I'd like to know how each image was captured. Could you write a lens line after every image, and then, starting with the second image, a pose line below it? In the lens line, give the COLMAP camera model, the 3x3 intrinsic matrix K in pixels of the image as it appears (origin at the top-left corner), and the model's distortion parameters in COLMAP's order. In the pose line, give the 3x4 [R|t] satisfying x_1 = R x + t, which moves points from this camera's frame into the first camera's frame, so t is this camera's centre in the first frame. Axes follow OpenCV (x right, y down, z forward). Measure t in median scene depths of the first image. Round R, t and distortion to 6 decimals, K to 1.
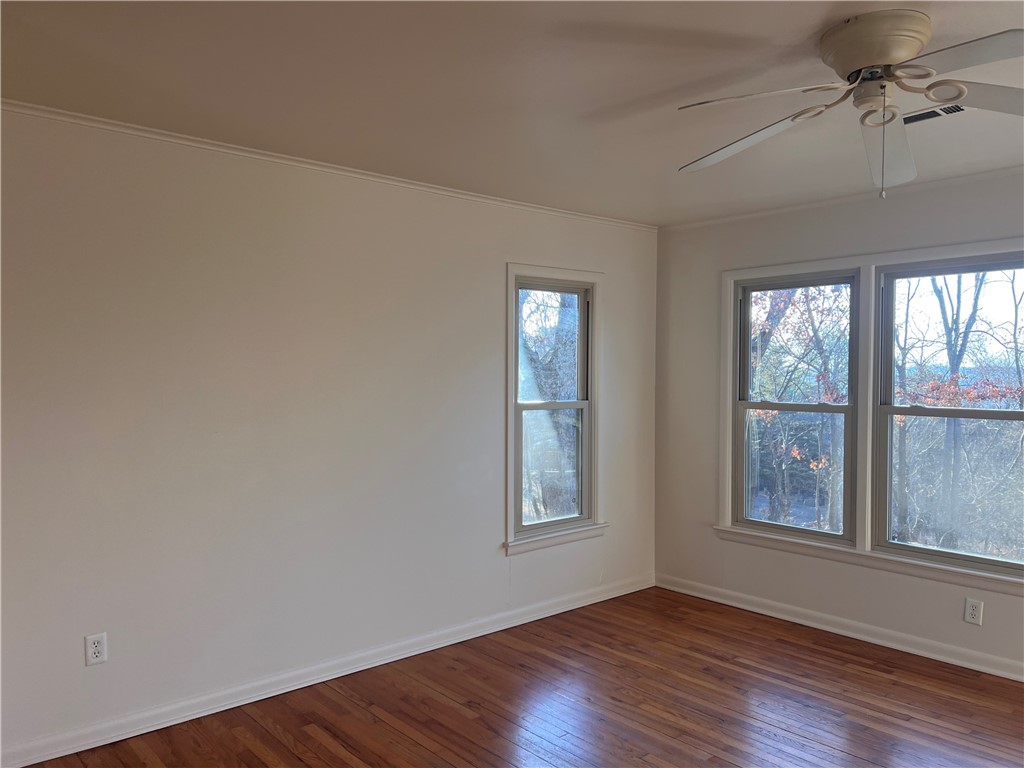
lens RADIAL K [[769.6, 0, 512.0], [0, 769.6, 384.0], [0, 0, 1]] dist [0.071634, -0.085390]
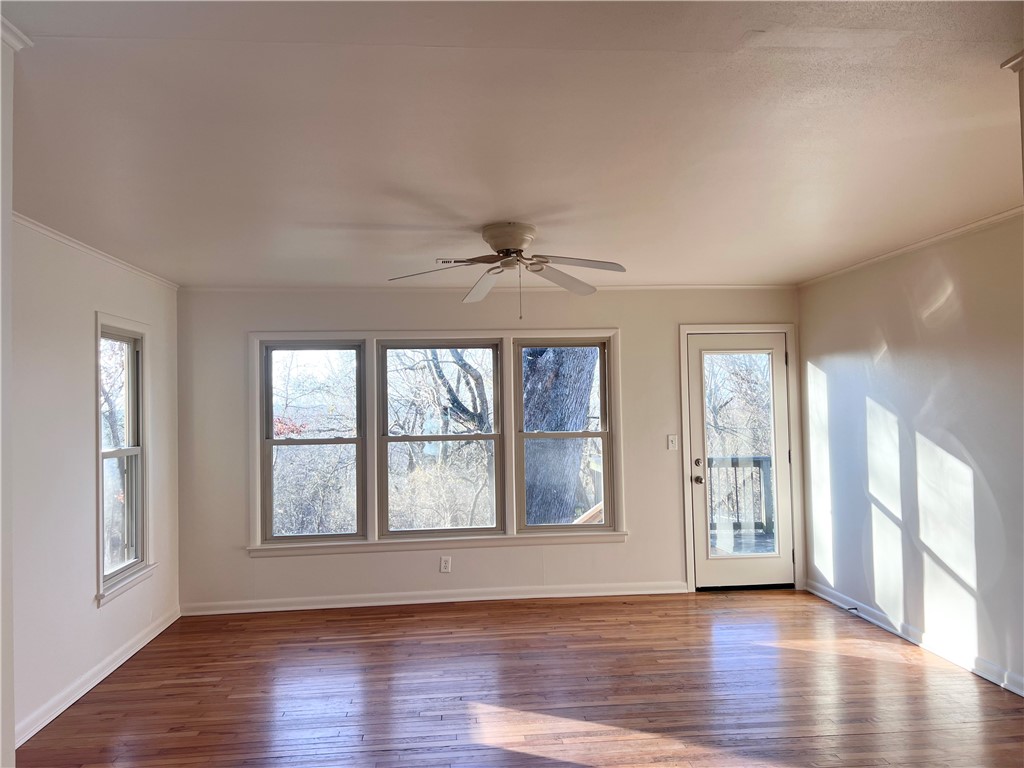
lens RADIAL K [[769.6, 0, 512.0], [0, 769.6, 384.0], [0, 0, 1]] dist [0.071634, -0.085390]
pose [[0.582104, 0.009838, 0.813055, -0.517056], [0.031949, 0.998878, -0.034961, -0.011404], [-0.812487, 0.046327, 0.581136, -0.024218]]
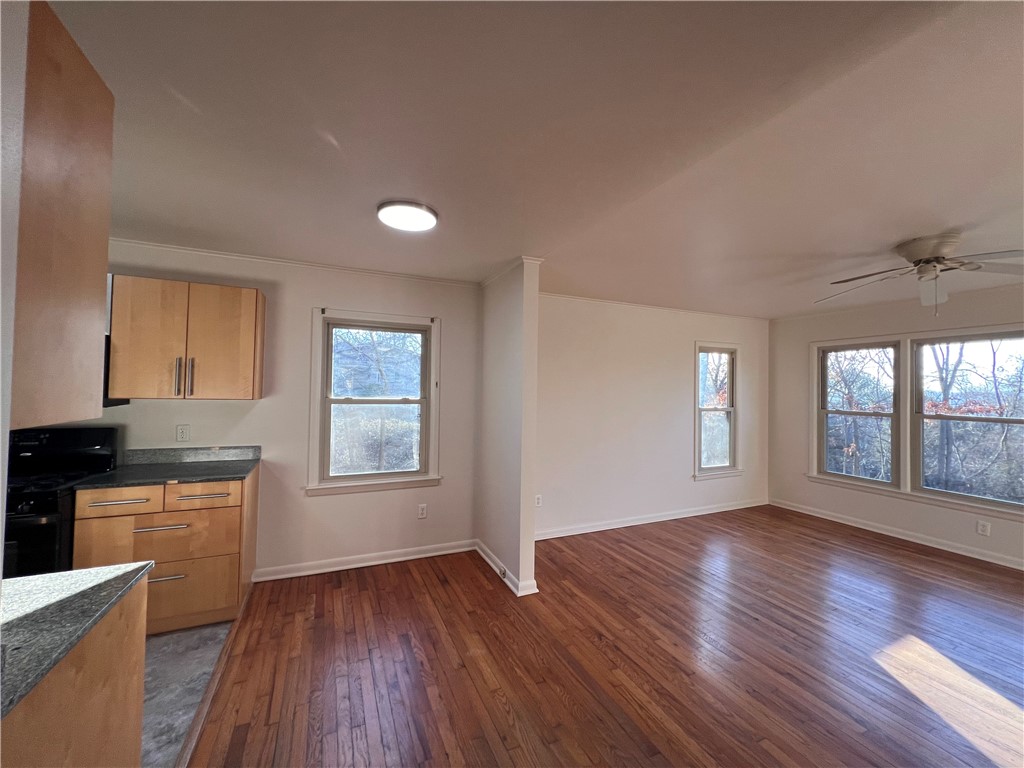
lens RADIAL K [[409.5, 0, 513.5], [0, 409.5, 379.8], [0, 0, 1]] dist [0.000599, 0.000308]
pose [[0.958261, 0.005150, -0.285848, -0.161655], [-0.017205, 0.999064, -0.039675, 0.002217], [0.285376, 0.042937, 0.957453, -0.209454]]
